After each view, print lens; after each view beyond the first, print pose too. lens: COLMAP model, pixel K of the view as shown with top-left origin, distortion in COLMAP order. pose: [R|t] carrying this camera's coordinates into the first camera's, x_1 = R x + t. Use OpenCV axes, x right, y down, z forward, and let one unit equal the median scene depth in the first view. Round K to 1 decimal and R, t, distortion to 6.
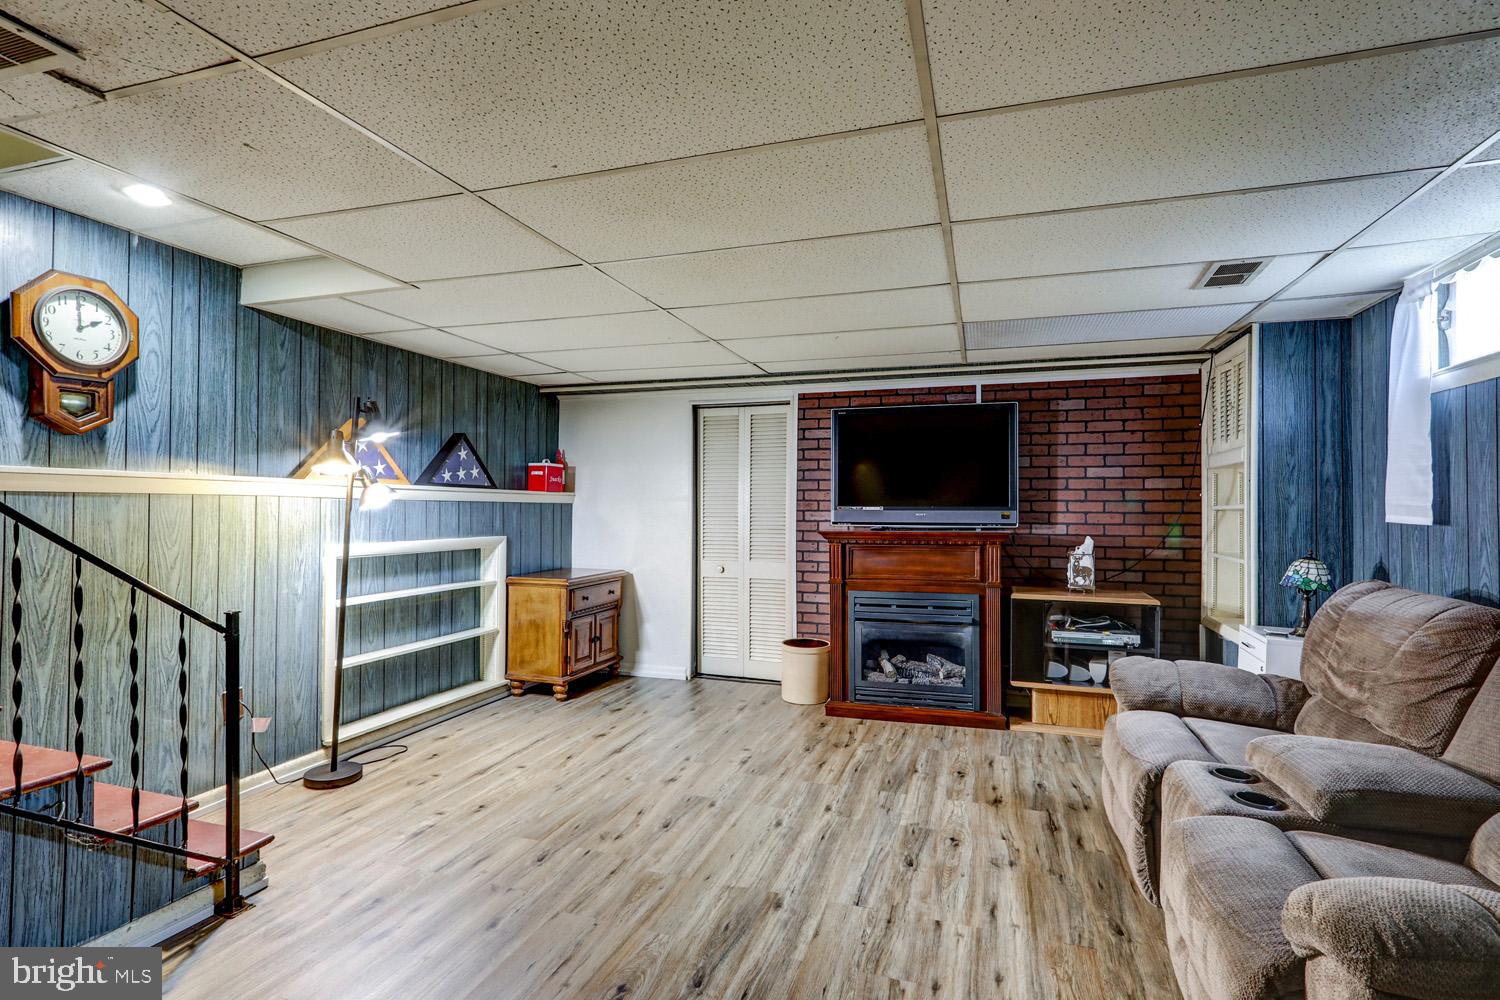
lens RADIAL K [[741.5, 0, 750.7], [0, 741.5, 498.6], [0, 0, 1]] dist [-0.011338, 0.001822]
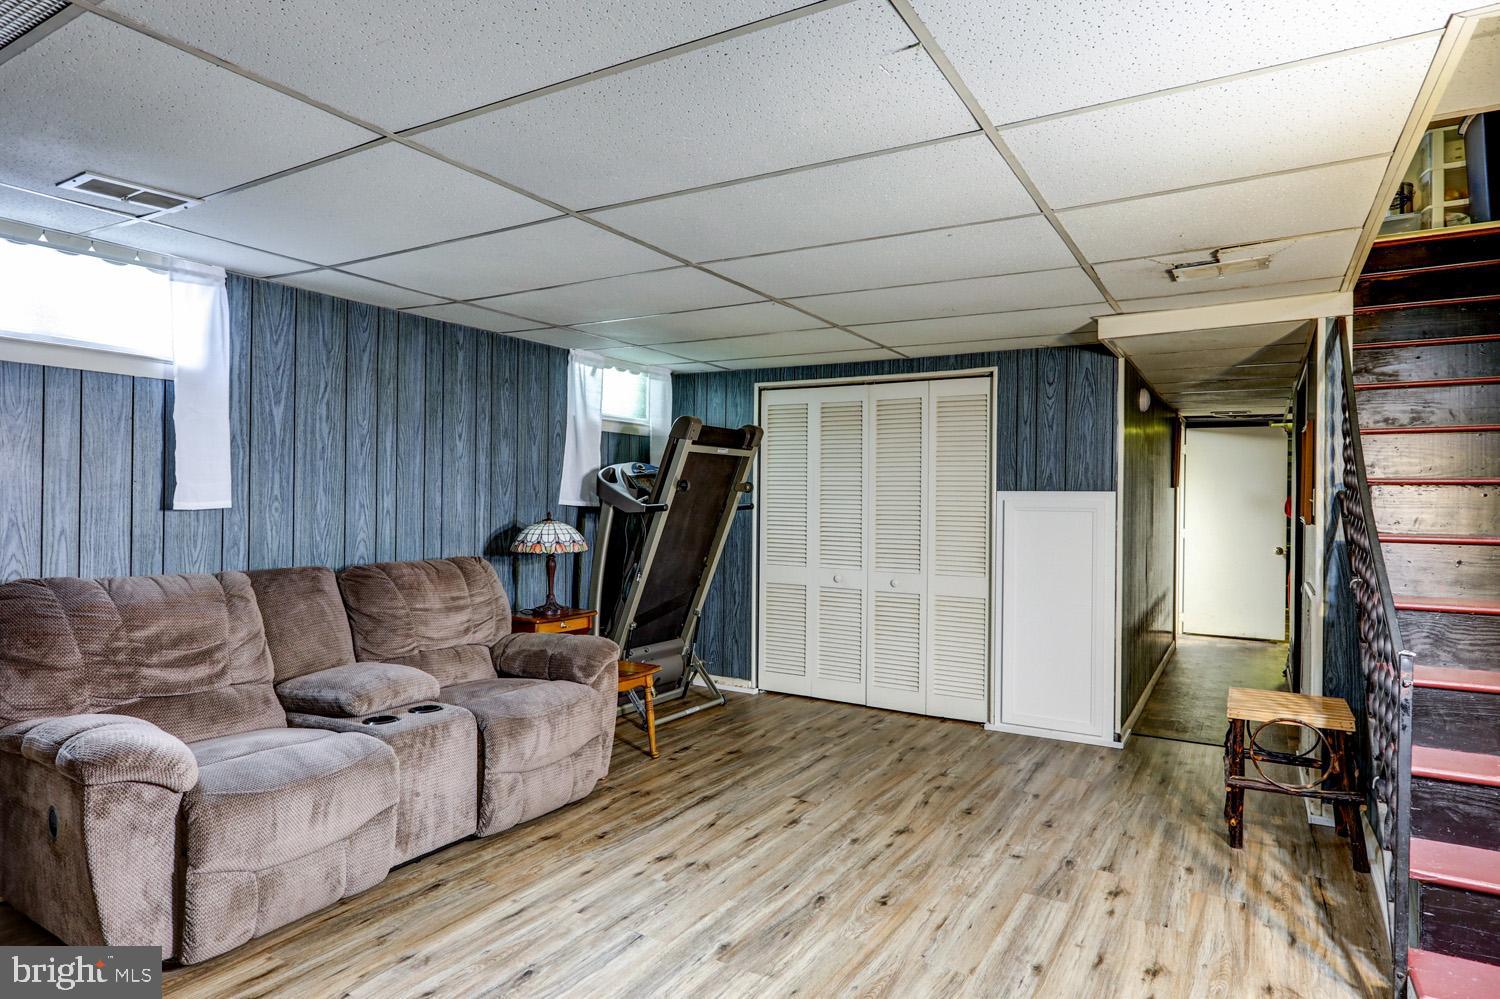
lens RADIAL K [[841.8, 0, 748.8], [0, 841.8, 499.4], [0, 0, 1]] dist [-0.008689, 0.005463]
pose [[-0.975871, -0.015441, 0.217801, -0.218572], [-0.018439, 0.999761, -0.011740, 0.015494], [-0.217567, -0.015473, -0.975923, 2.112050]]
